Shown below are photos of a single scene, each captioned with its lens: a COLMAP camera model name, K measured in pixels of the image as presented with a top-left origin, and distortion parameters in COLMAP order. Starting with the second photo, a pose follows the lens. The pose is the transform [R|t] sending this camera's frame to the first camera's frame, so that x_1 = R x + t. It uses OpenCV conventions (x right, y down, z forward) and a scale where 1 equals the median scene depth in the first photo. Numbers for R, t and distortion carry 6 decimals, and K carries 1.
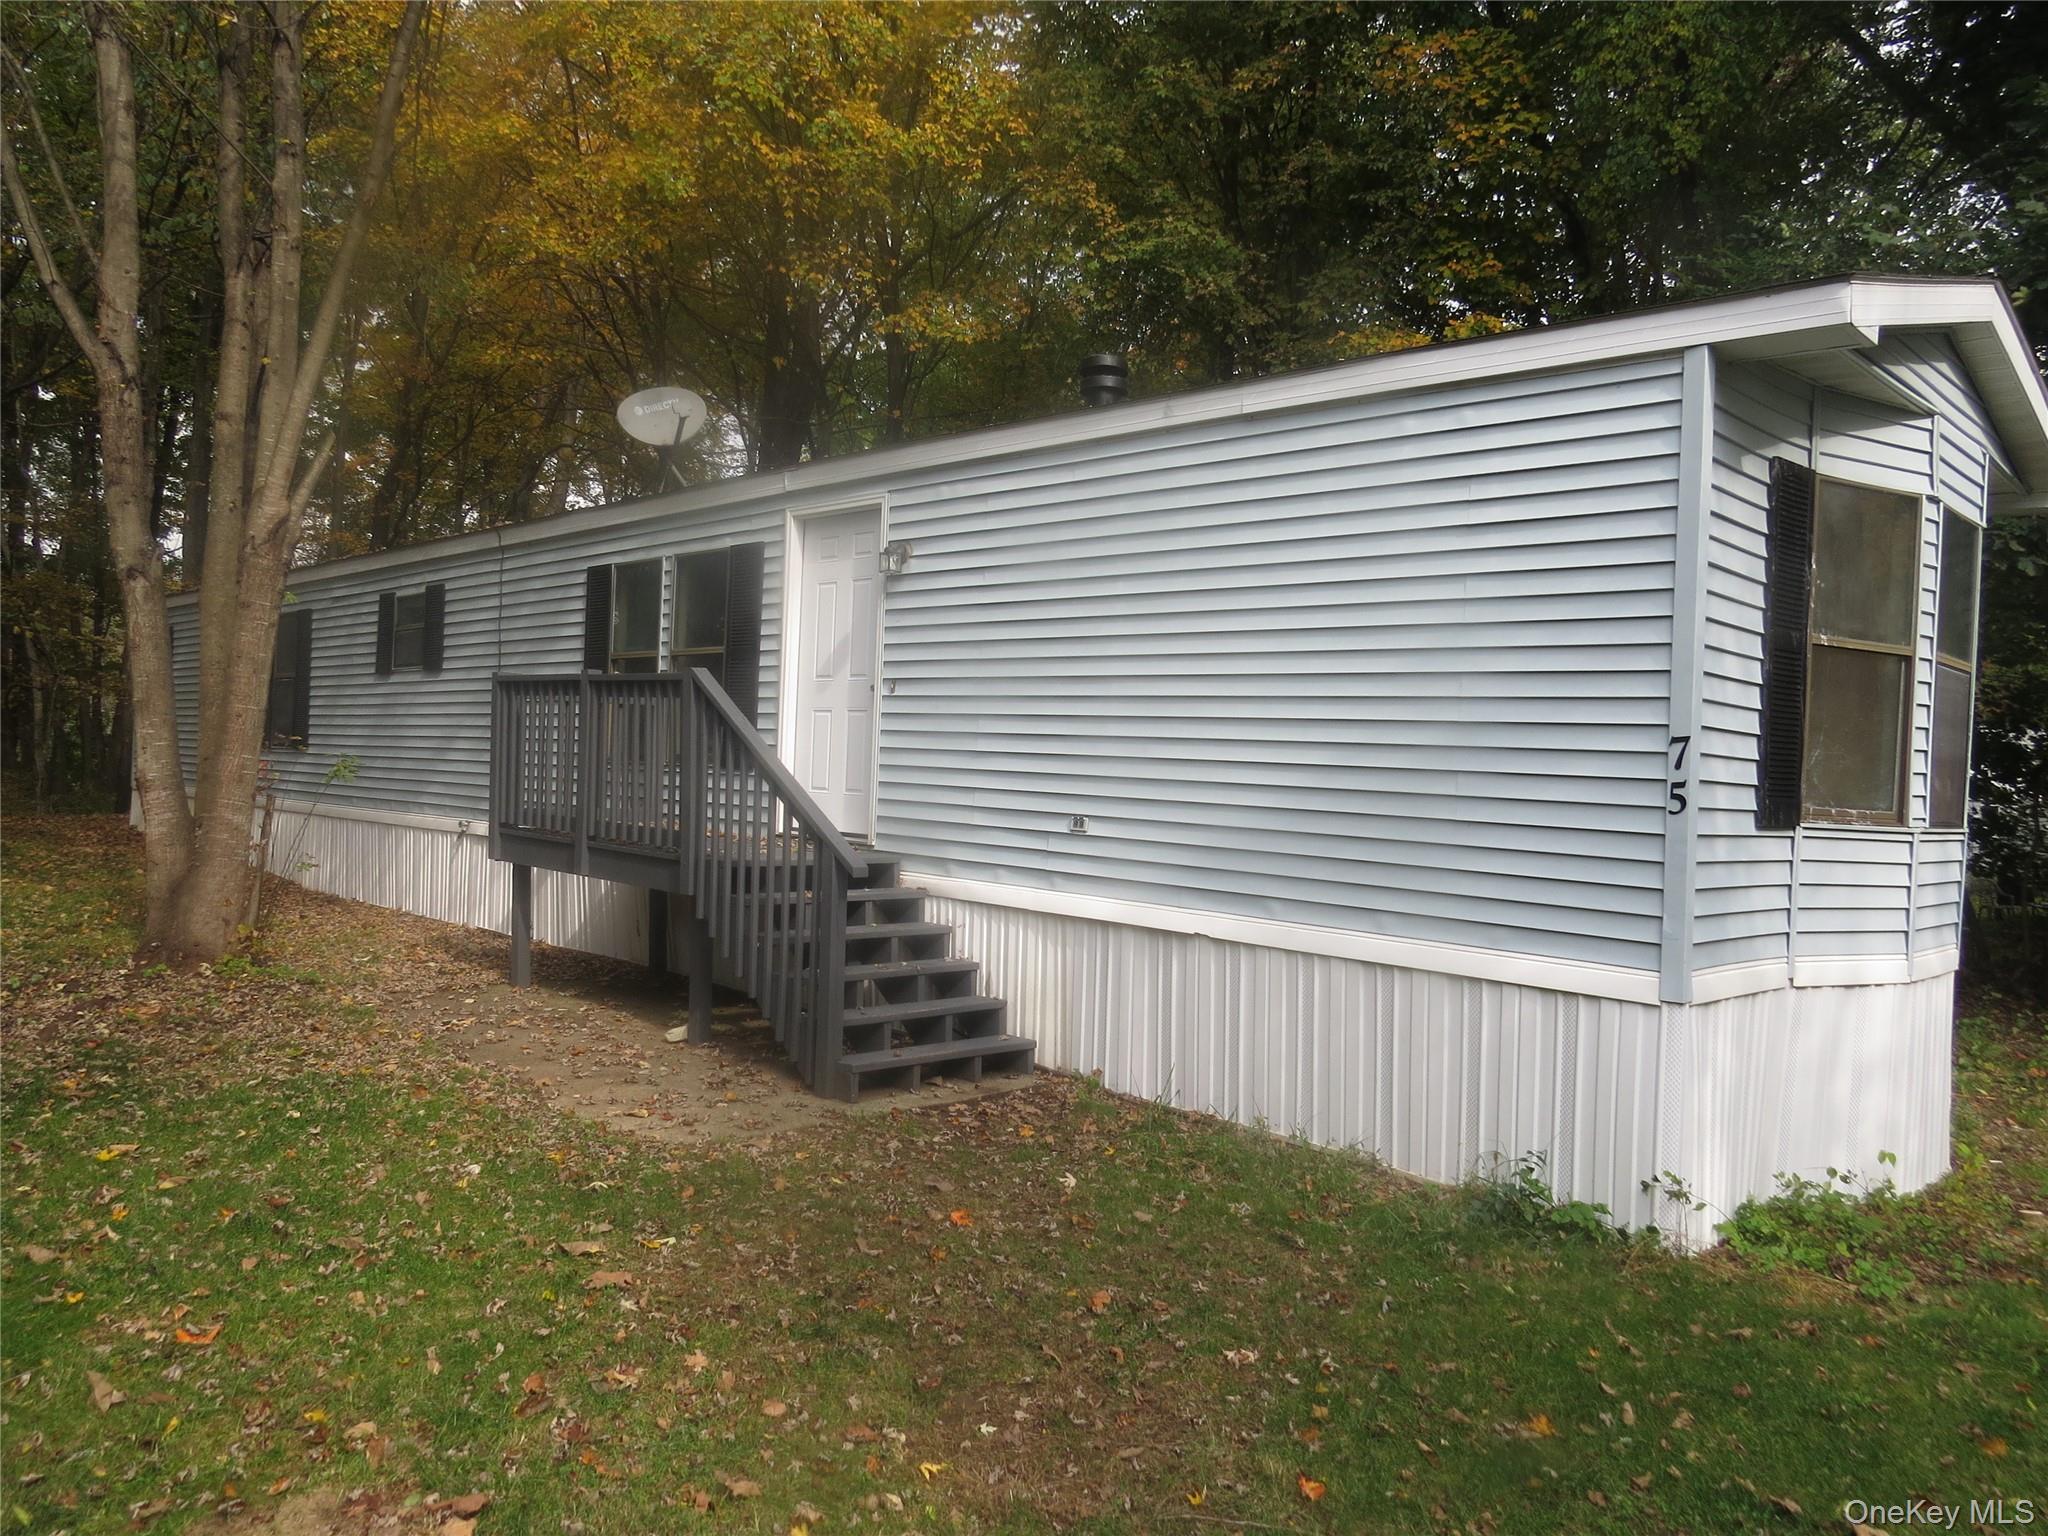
lens RADIAL K [[1465.3, 0, 1021.0], [0, 1465.3, 830.2], [0, 0, 1]] dist [-0.011488, -0.004090]
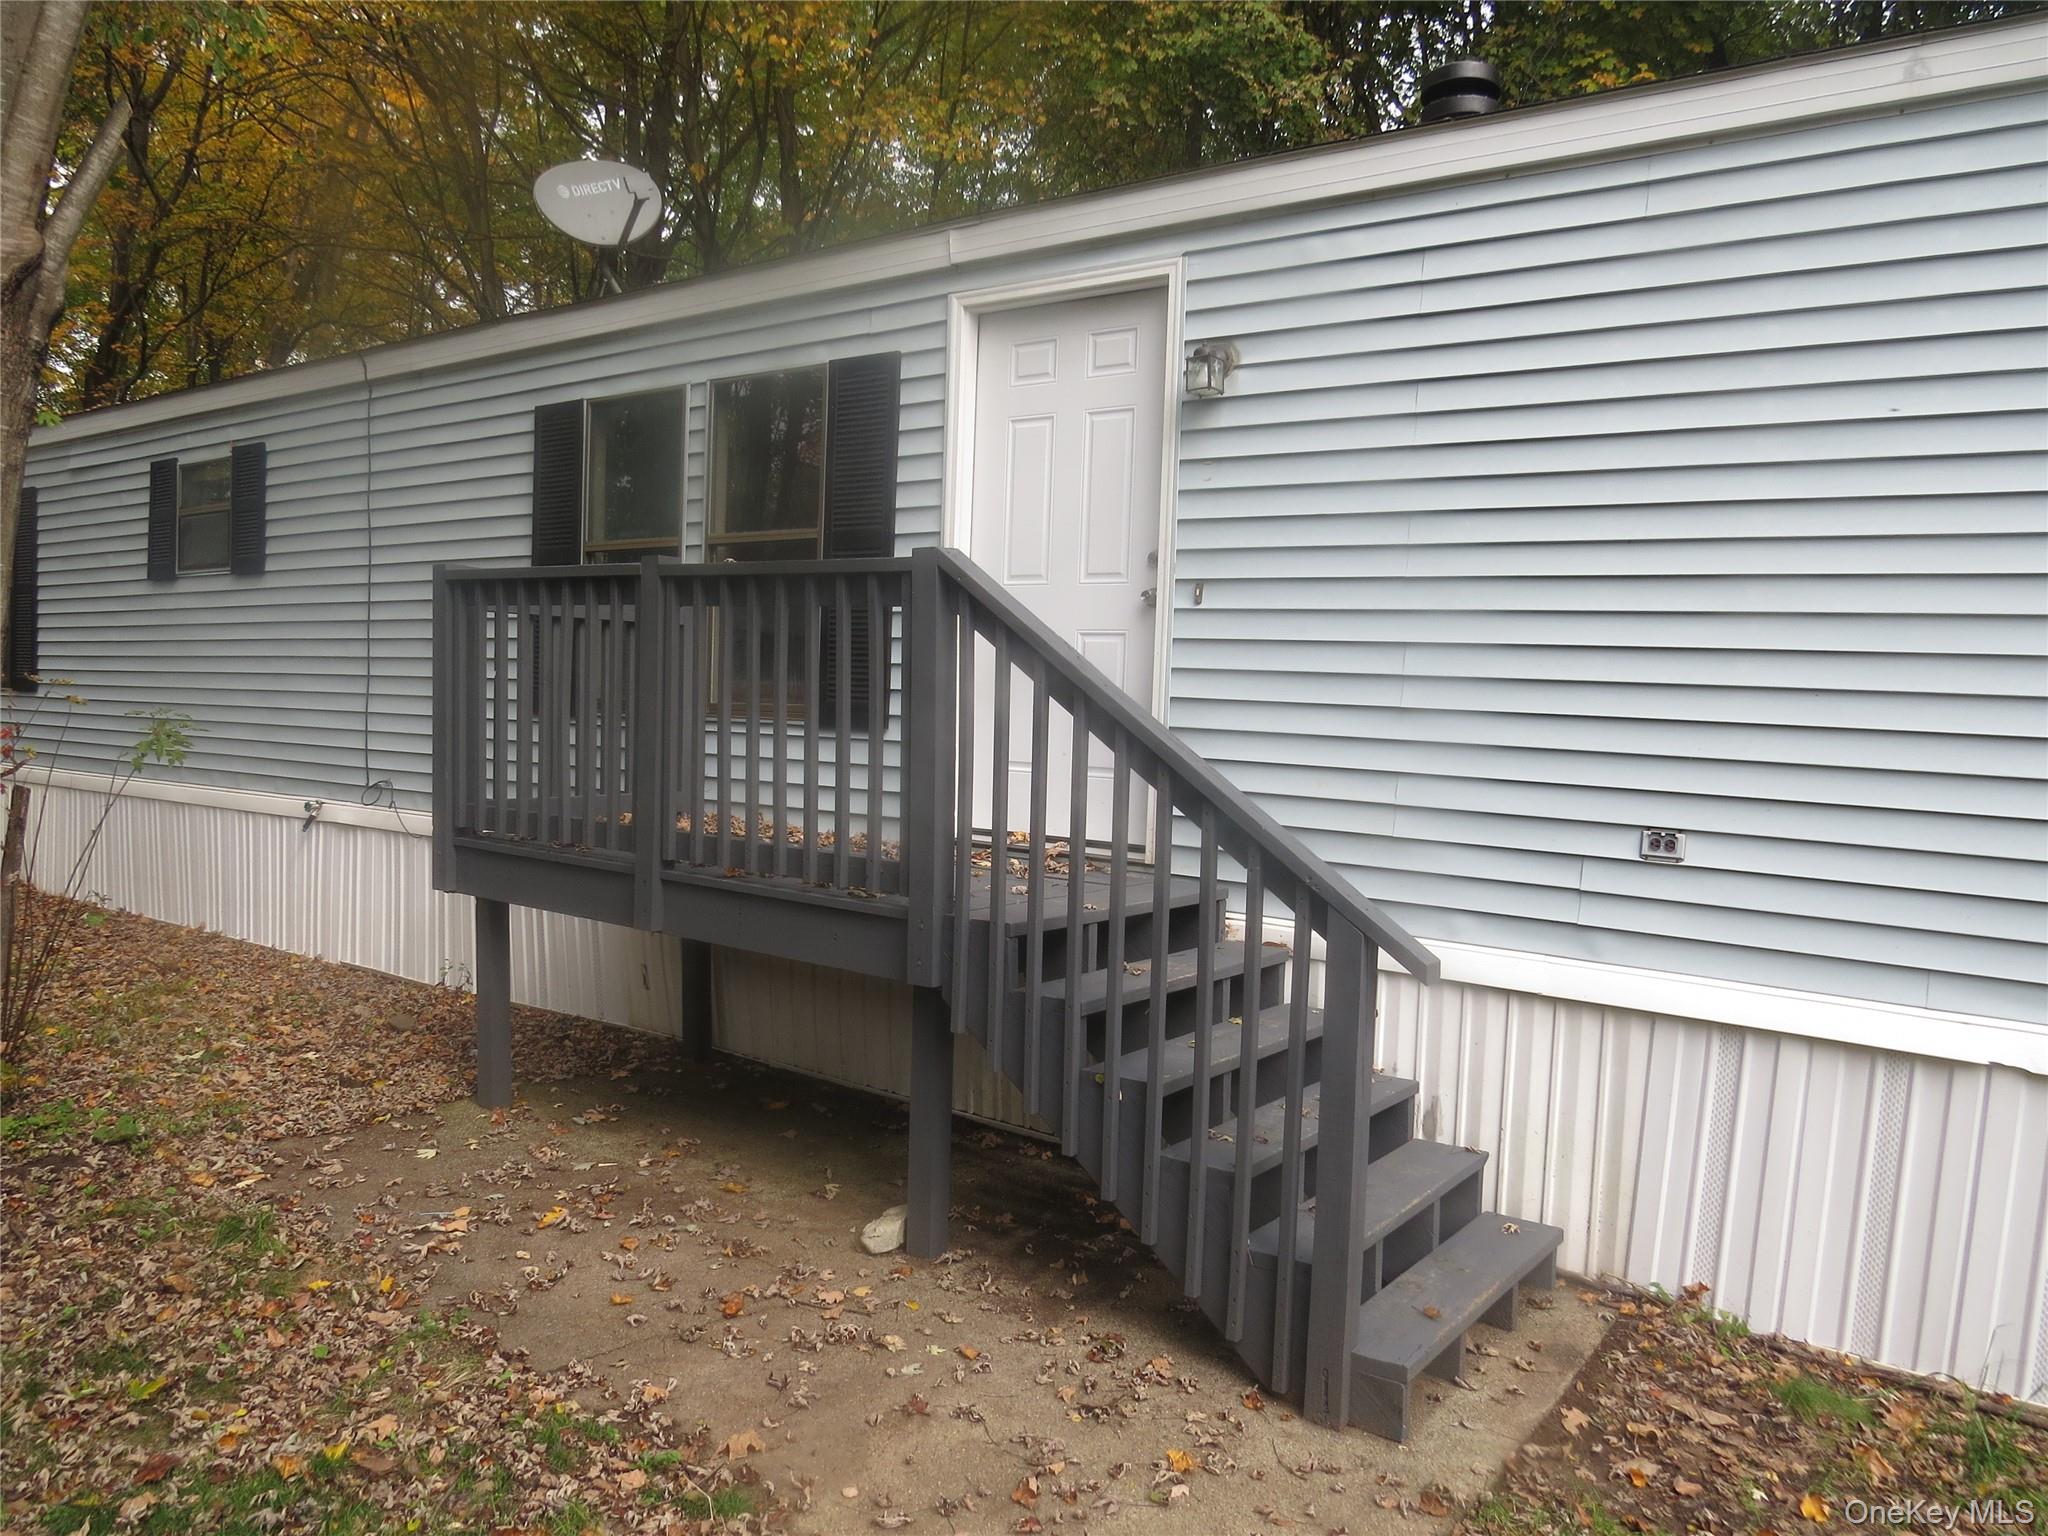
lens RADIAL K [[1465.3, 0, 1021.0], [0, 1465.3, 830.2], [0, 0, 1]] dist [-0.011488, -0.004090]
pose [[0.987366, -0.014184, 0.157821, -0.207450], [0.006933, 0.998899, 0.046398, -0.026763], [-0.158306, -0.044718, 0.986377, 0.363564]]
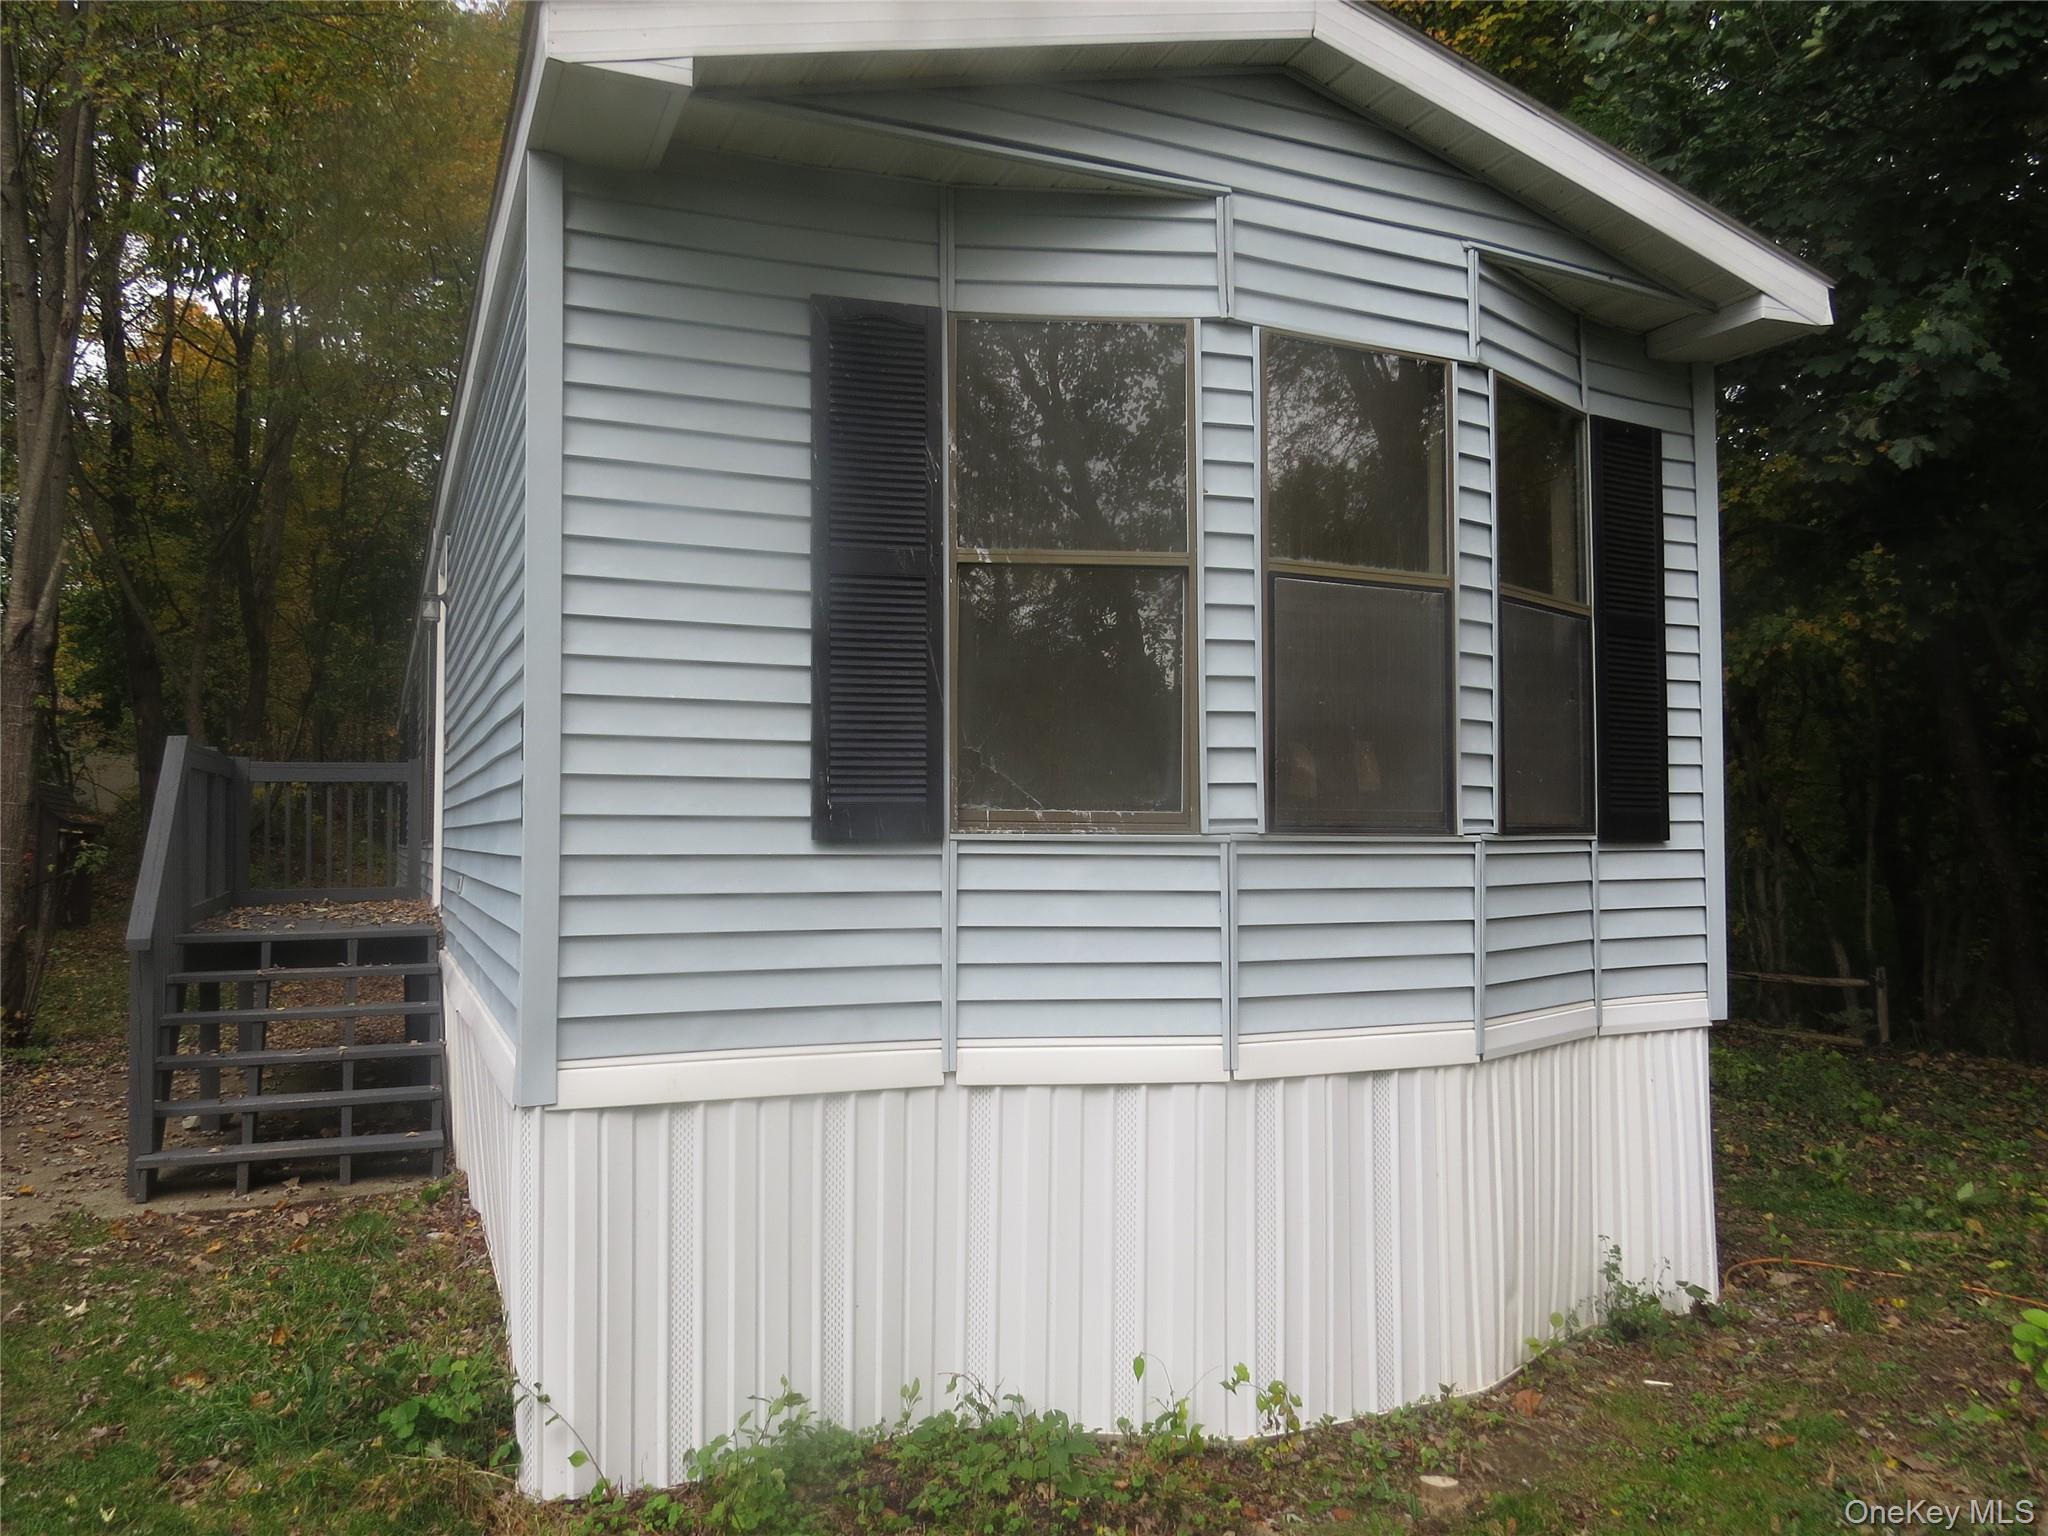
lens RADIAL K [[1465.3, 0, 1021.0], [0, 1465.3, 830.2], [0, 0, 1]] dist [-0.011488, -0.004090]
pose [[0.930267, -0.049740, -0.363496, 0.489132], [0.029642, 0.997718, -0.060664, 0.020954], [0.365684, 0.045659, 0.929618, 0.239686]]
